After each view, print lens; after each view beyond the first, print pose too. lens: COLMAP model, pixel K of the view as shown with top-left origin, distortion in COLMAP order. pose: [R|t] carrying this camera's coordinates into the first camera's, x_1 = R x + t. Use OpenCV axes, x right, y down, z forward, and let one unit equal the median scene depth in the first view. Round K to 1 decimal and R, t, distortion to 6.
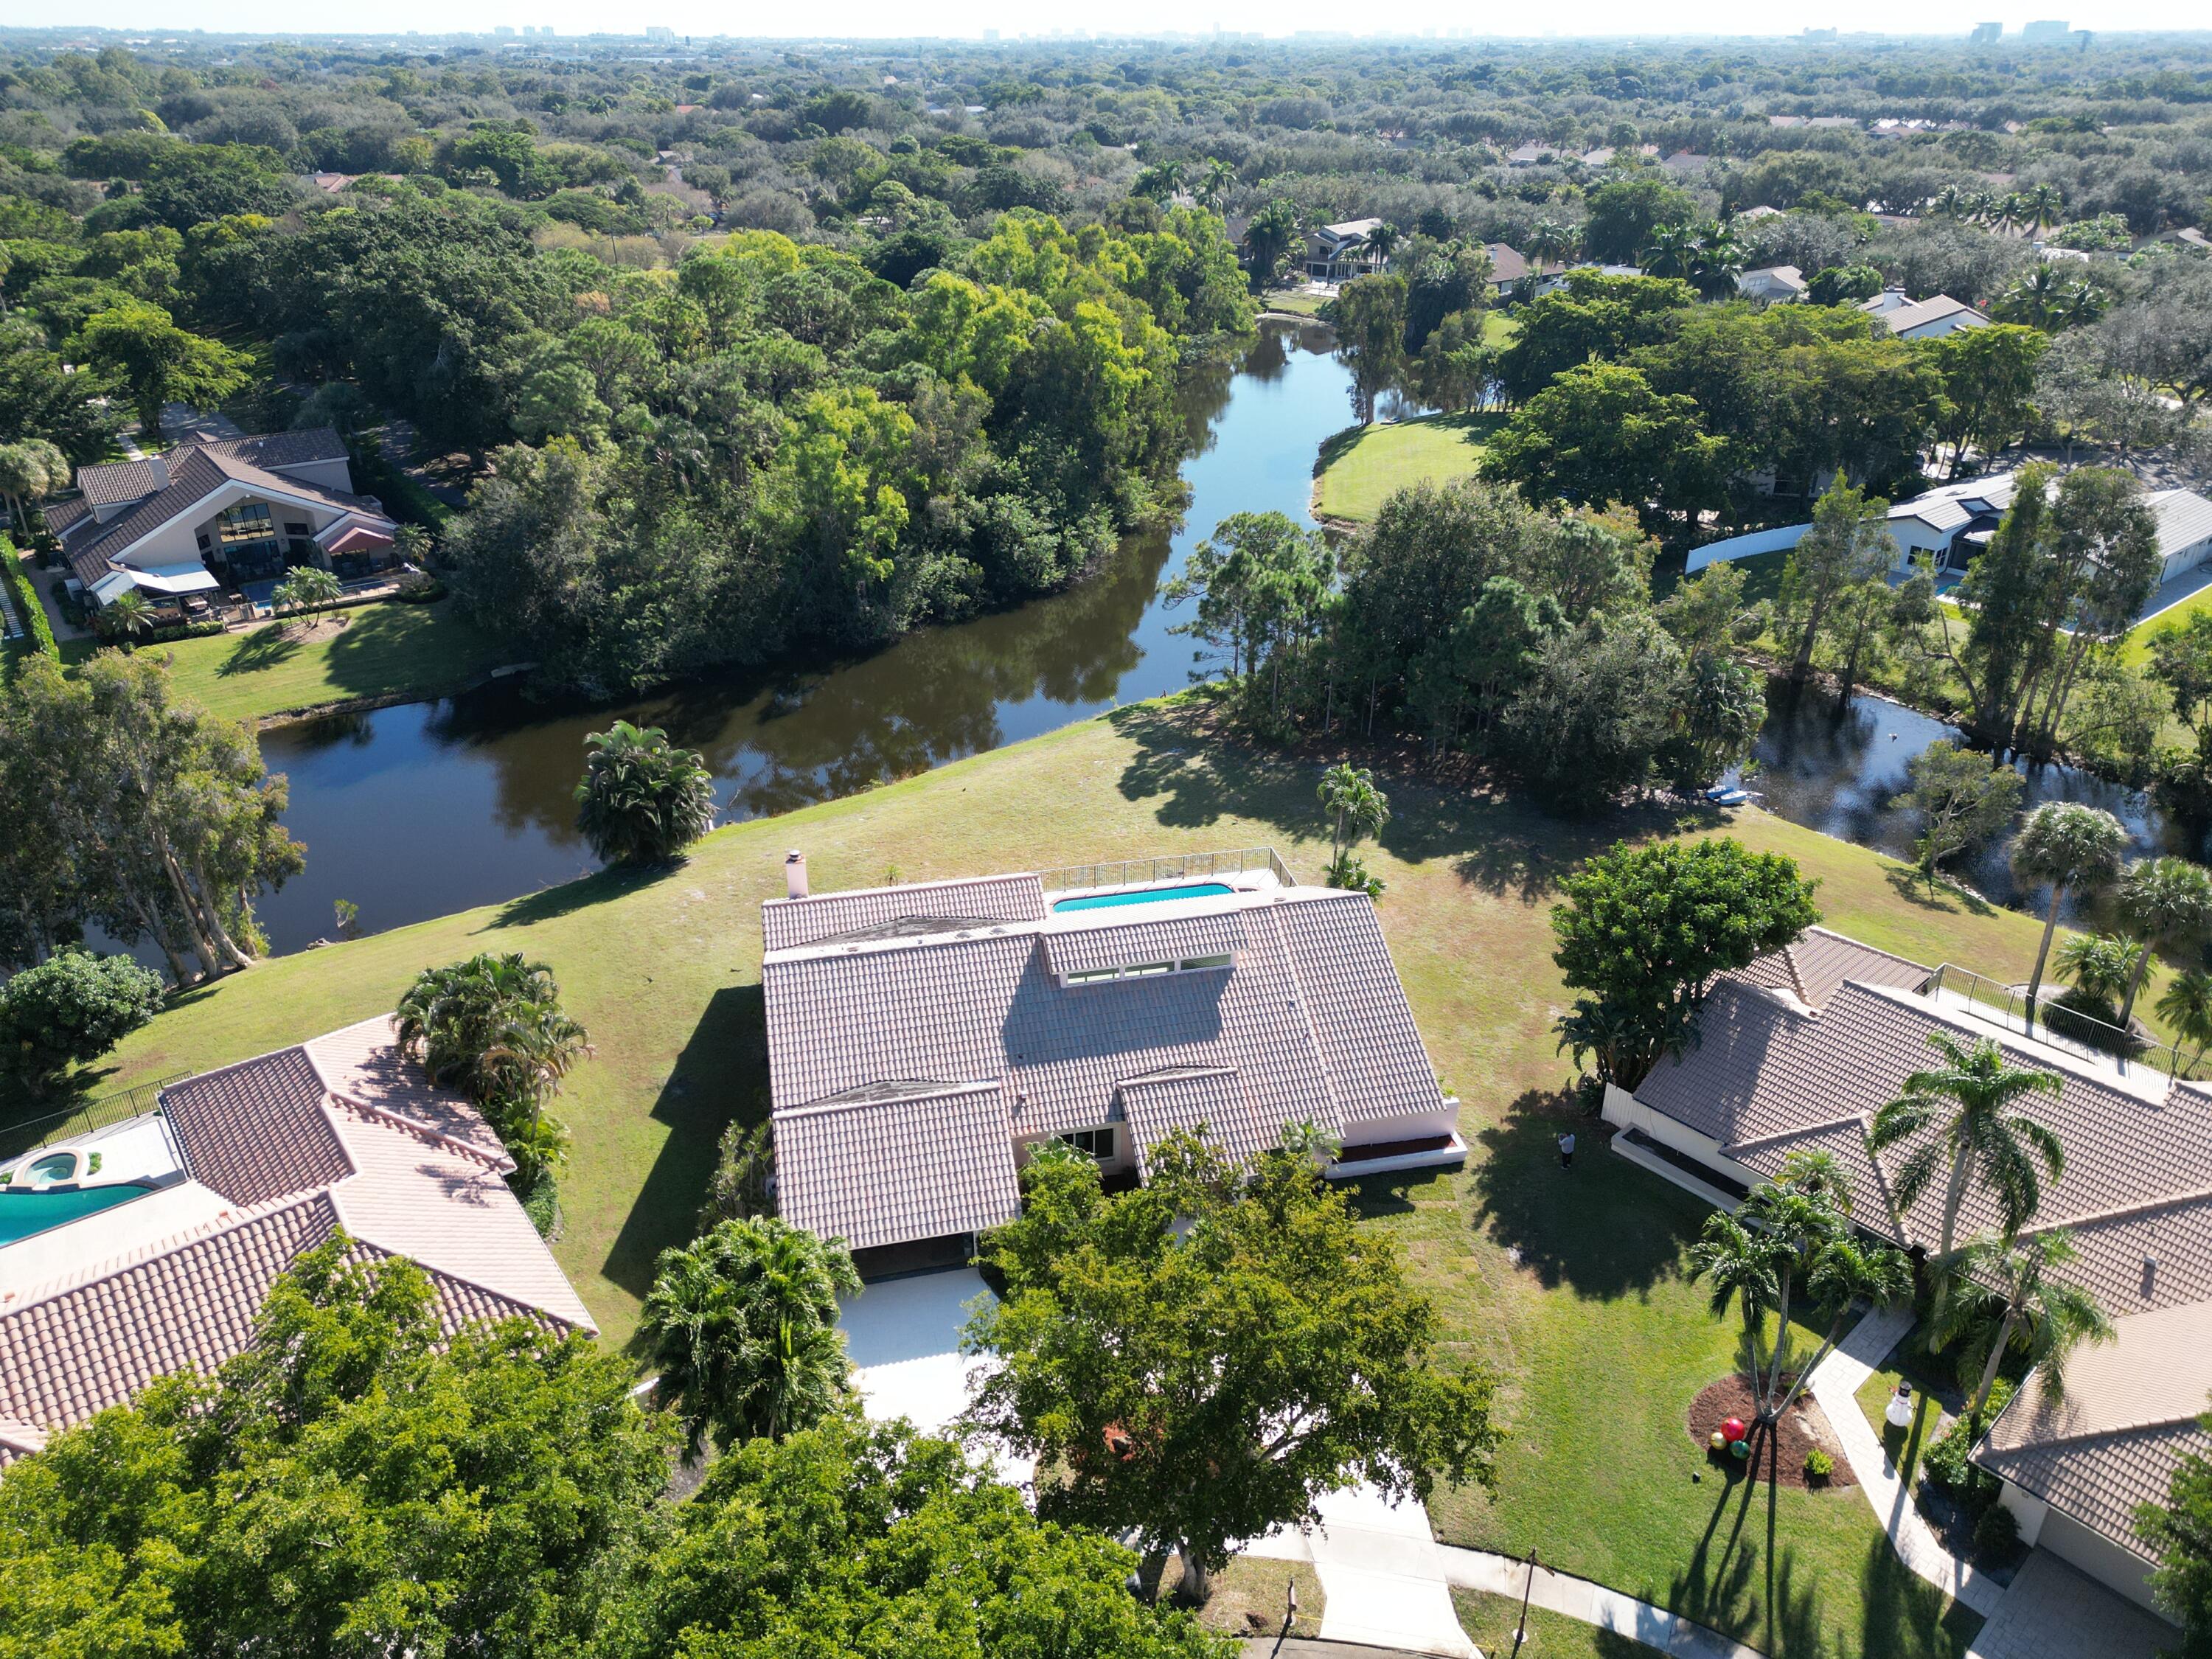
lens RADIAL K [[1556.9, 0, 1106.0], [0, 1556.9, 829.5], [0, 0, 1]] dist [0.105011, -0.105208]
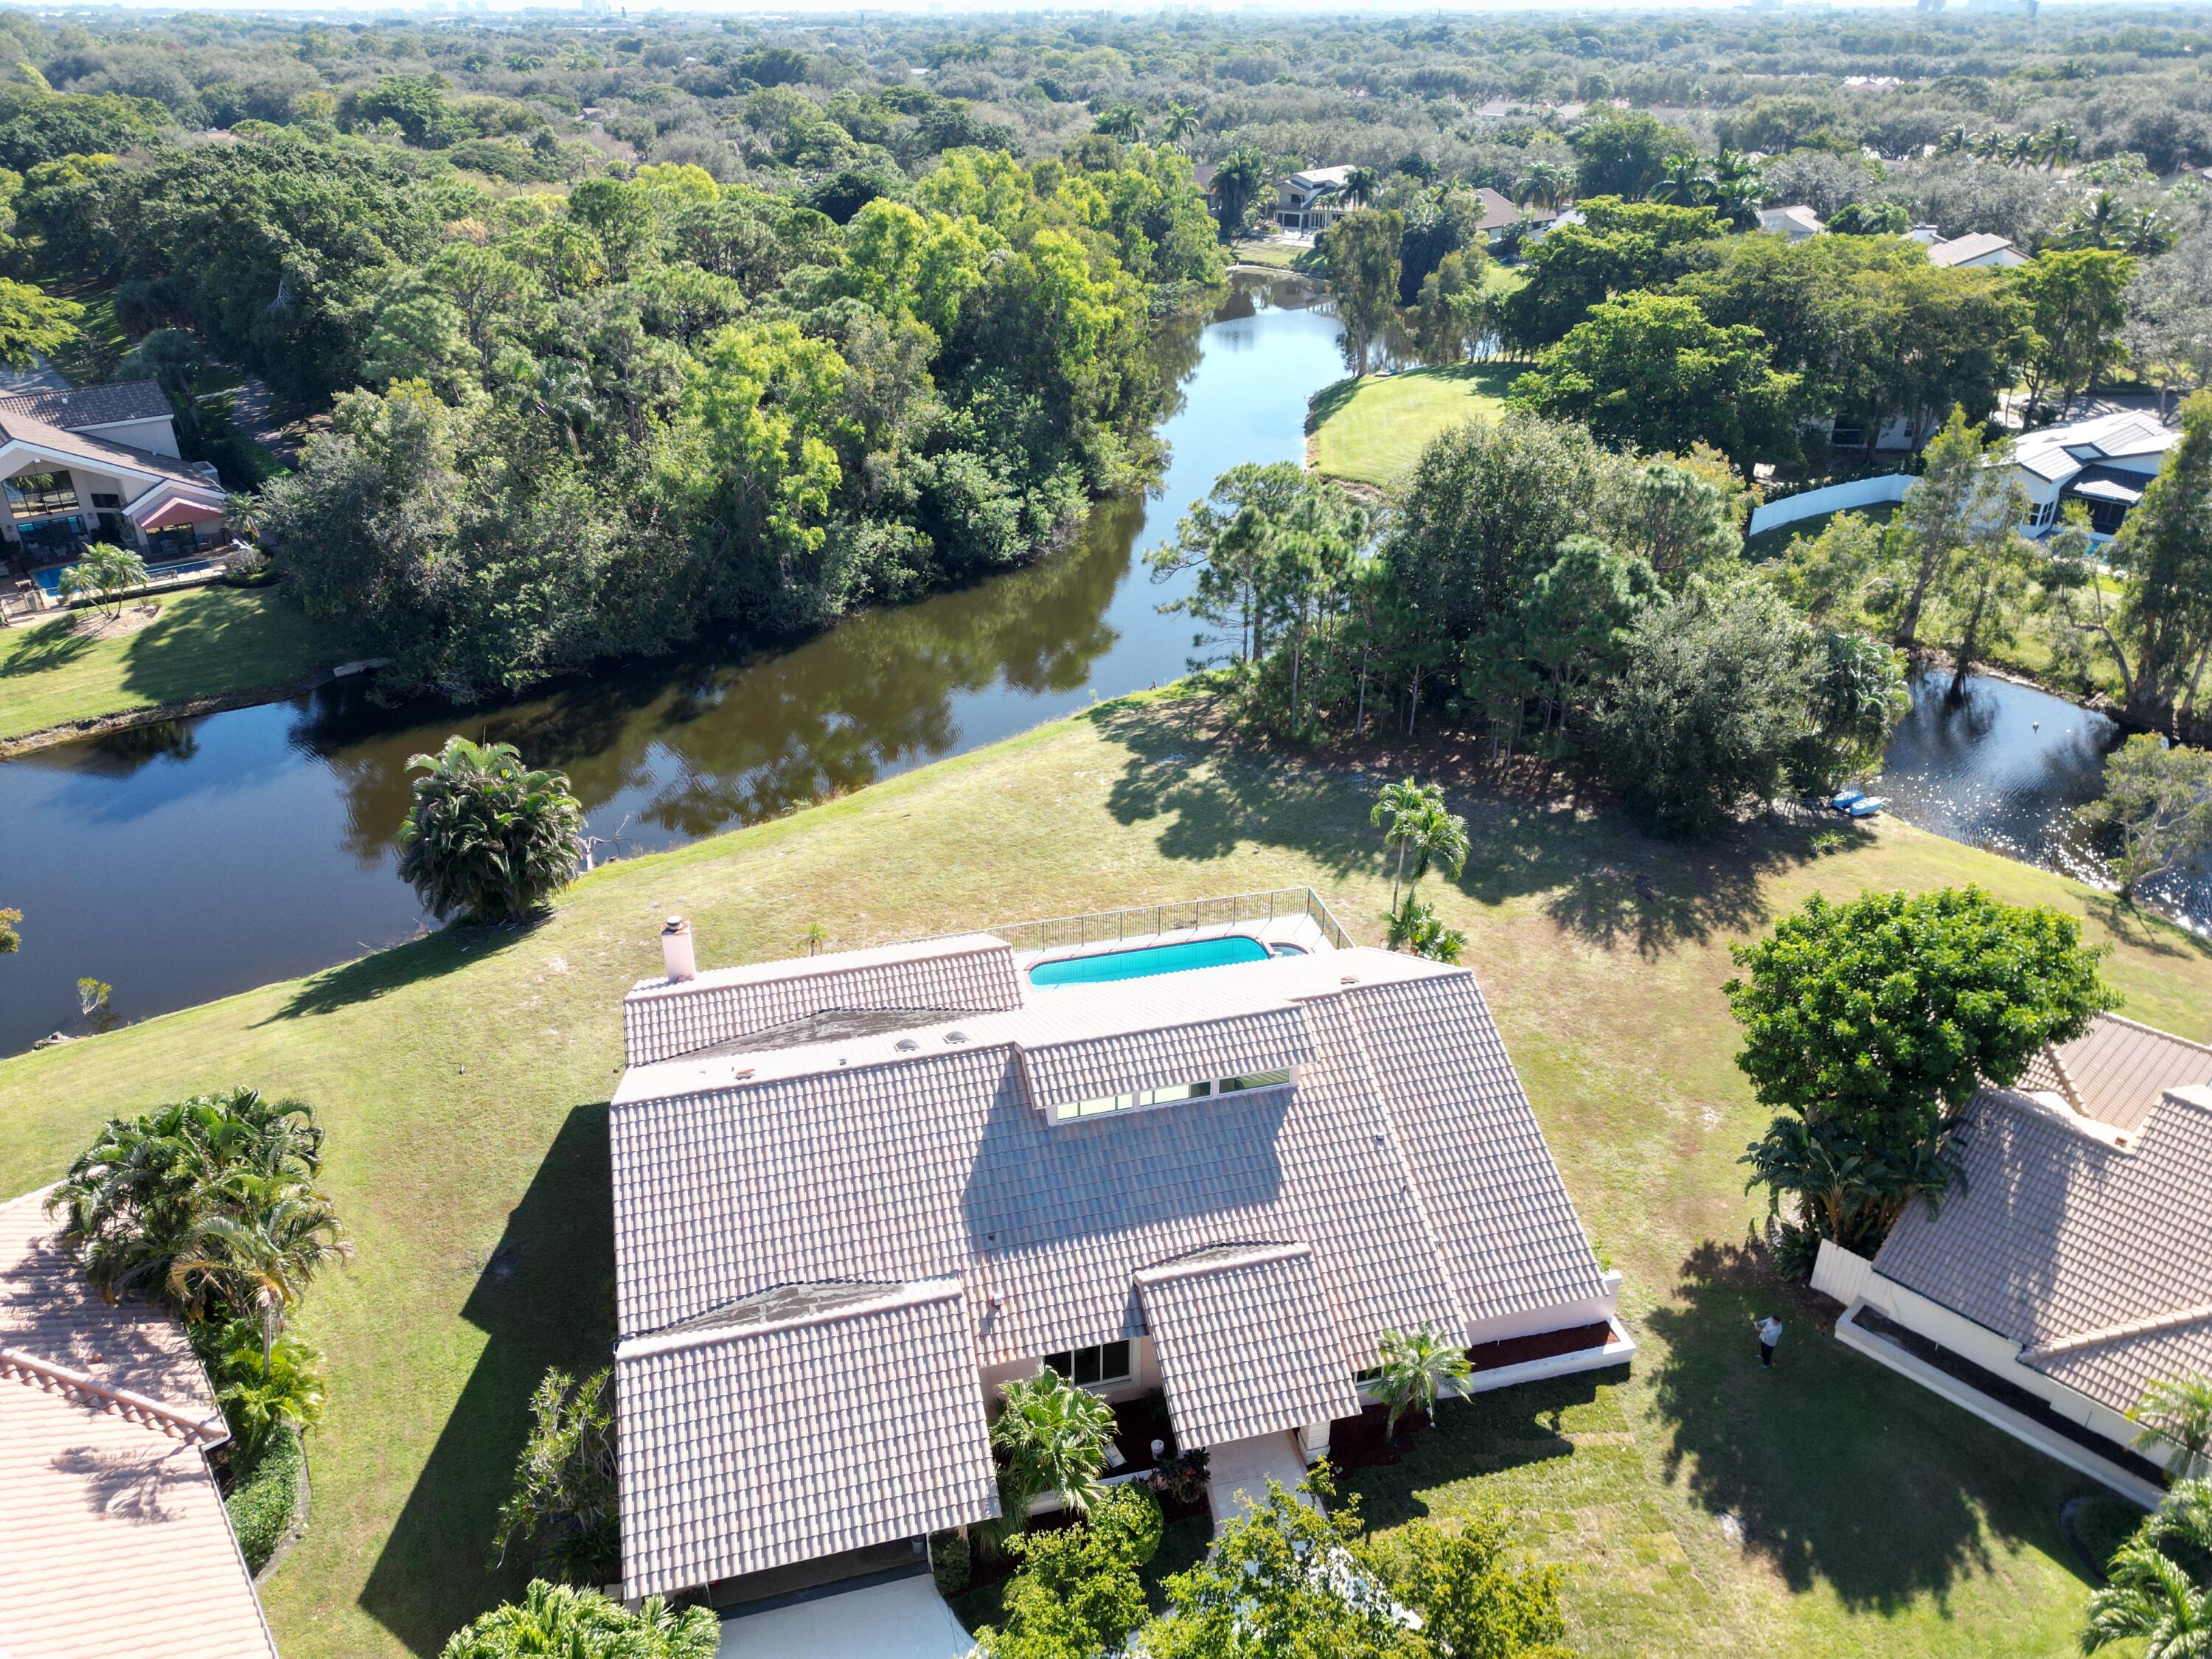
lens RADIAL K [[1551.7, 0, 1106.0], [0, 1551.7, 829.5], [0, 0, 1]] dist [0.082618, -0.072203]
pose [[0.999518, -0.016818, 0.026085, -0.010517], [0.016478, 0.999777, 0.013190, -0.021258], [-0.026301, -0.012754, 0.999573, 0.170678]]
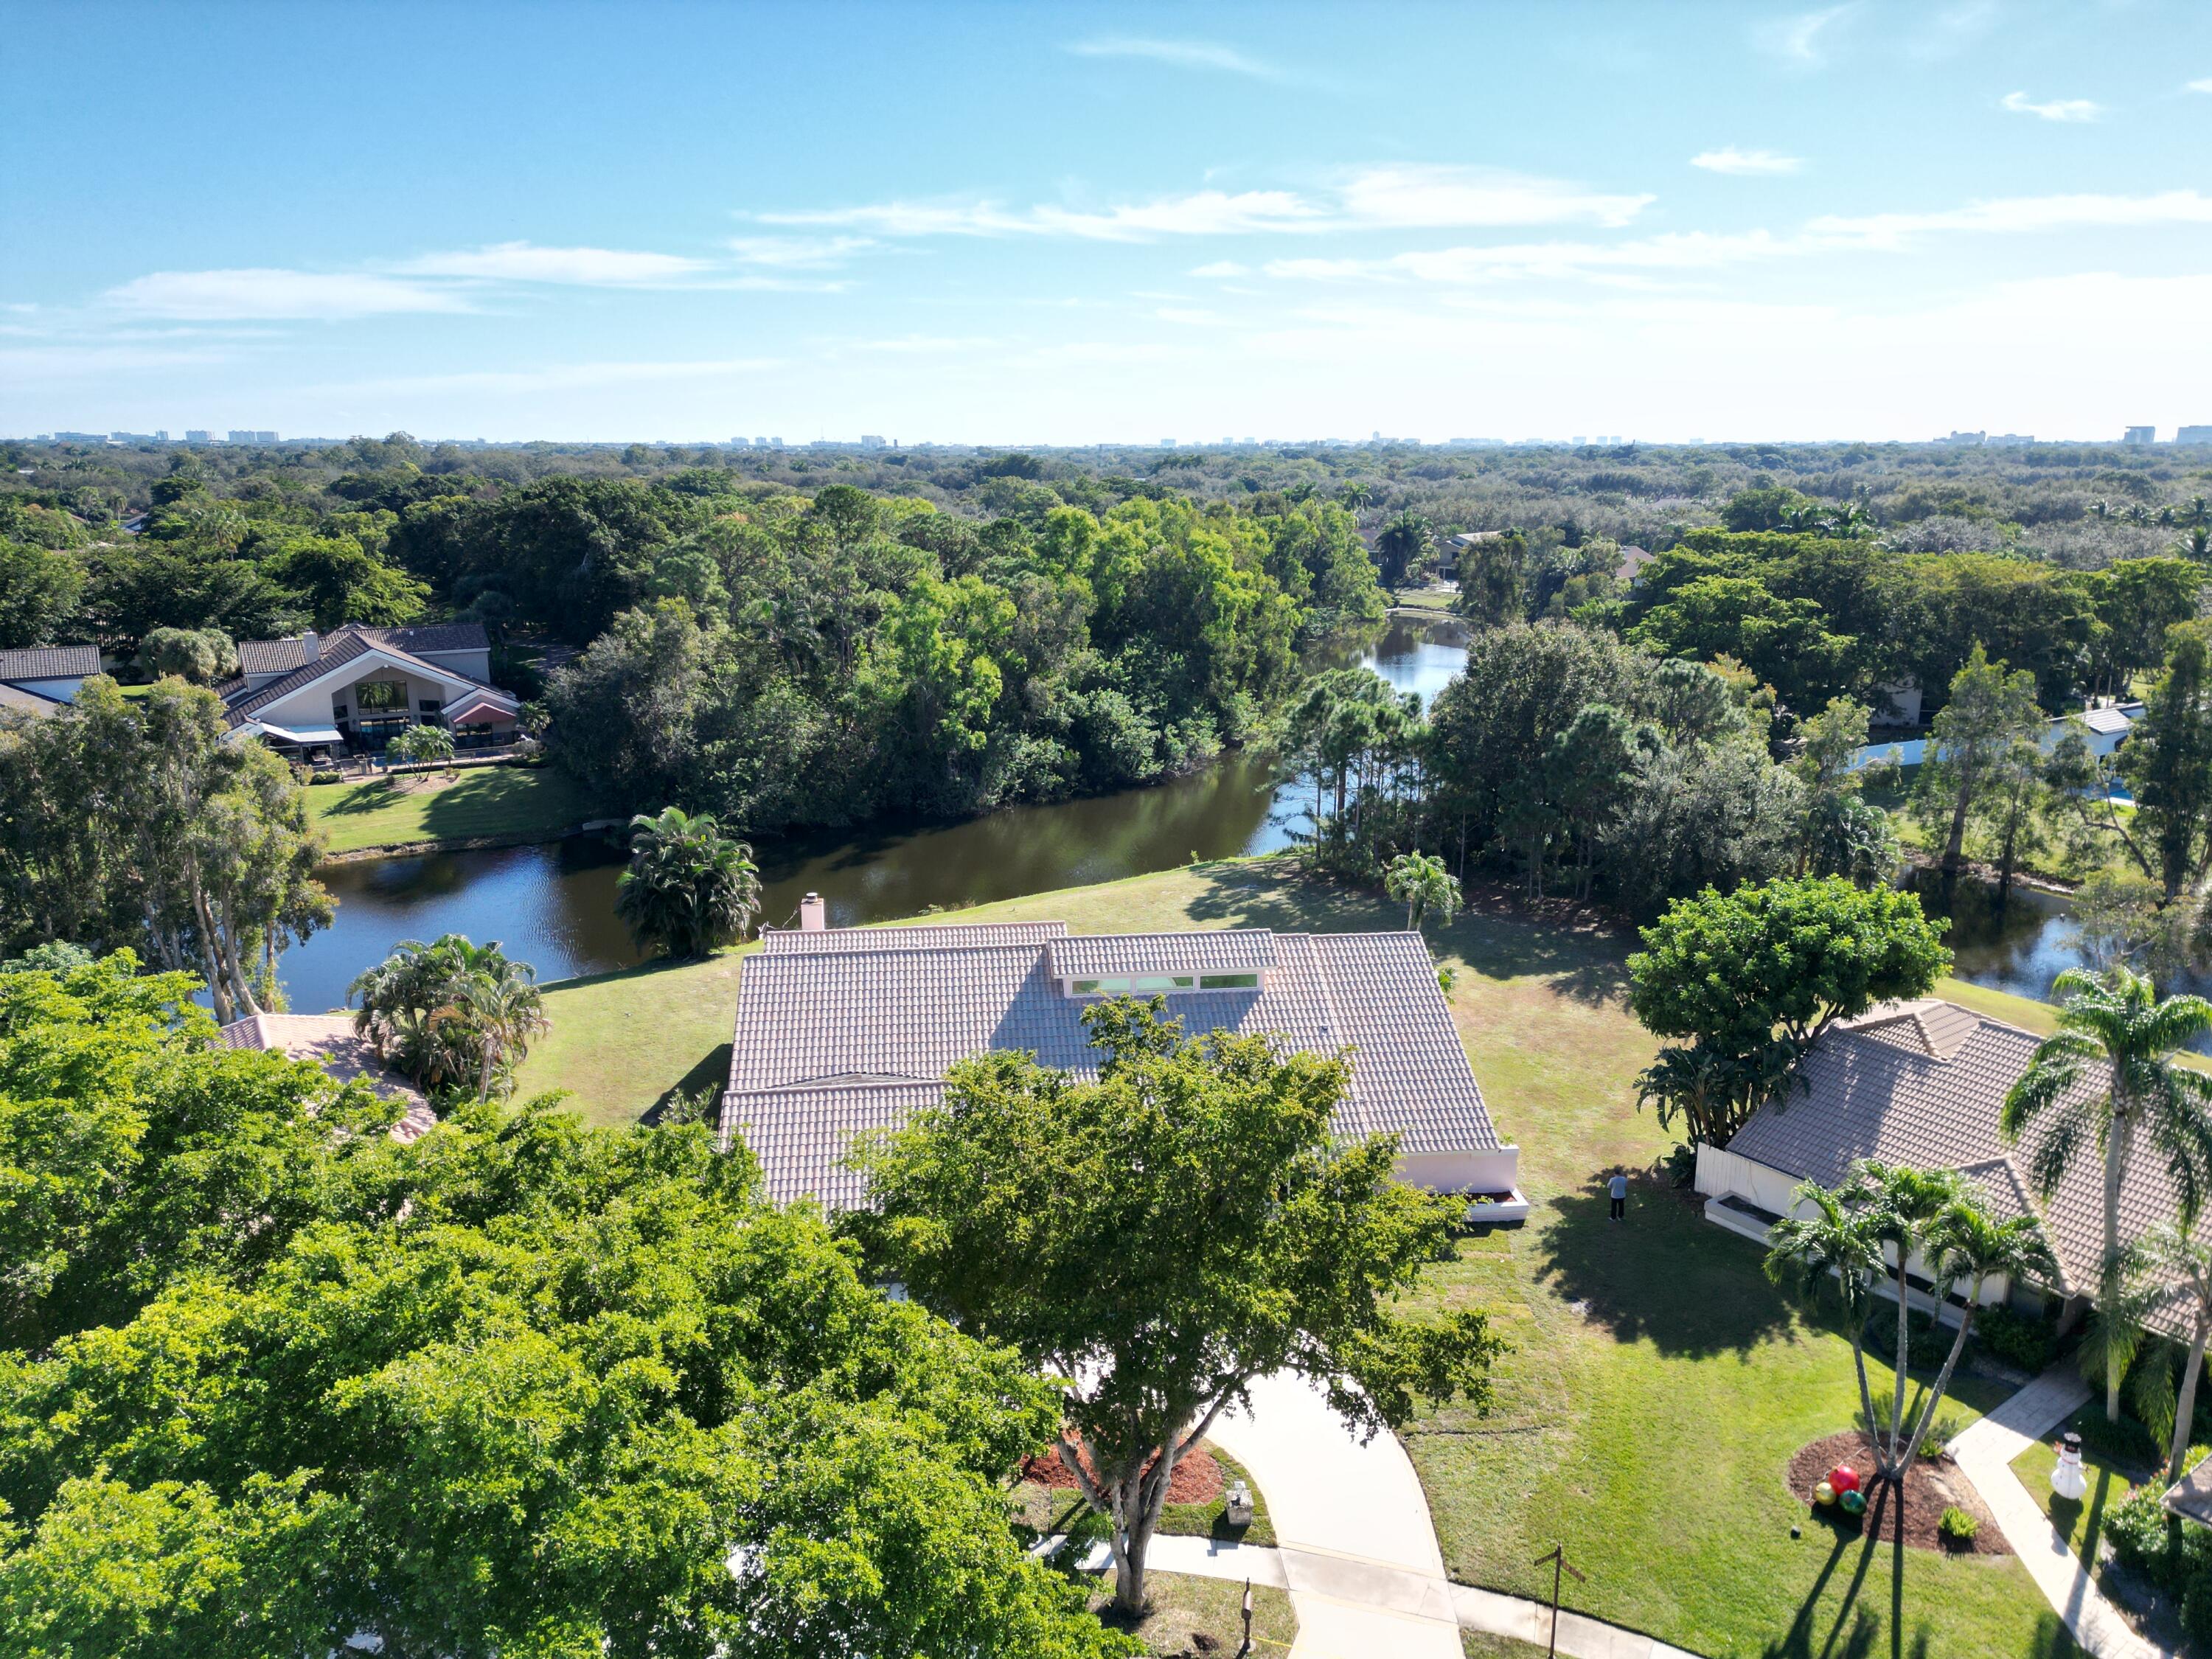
lens RADIAL K [[1556.9, 0, 1106.0], [0, 1556.9, 829.5], [0, 0, 1]] dist [0.105011, -0.105208]
pose [[0.994440, 0.025170, -0.102252, 0.046435], [-0.047752, 0.973223, -0.224850, 0.114556], [0.093854, 0.228482, 0.969014, 0.058697]]
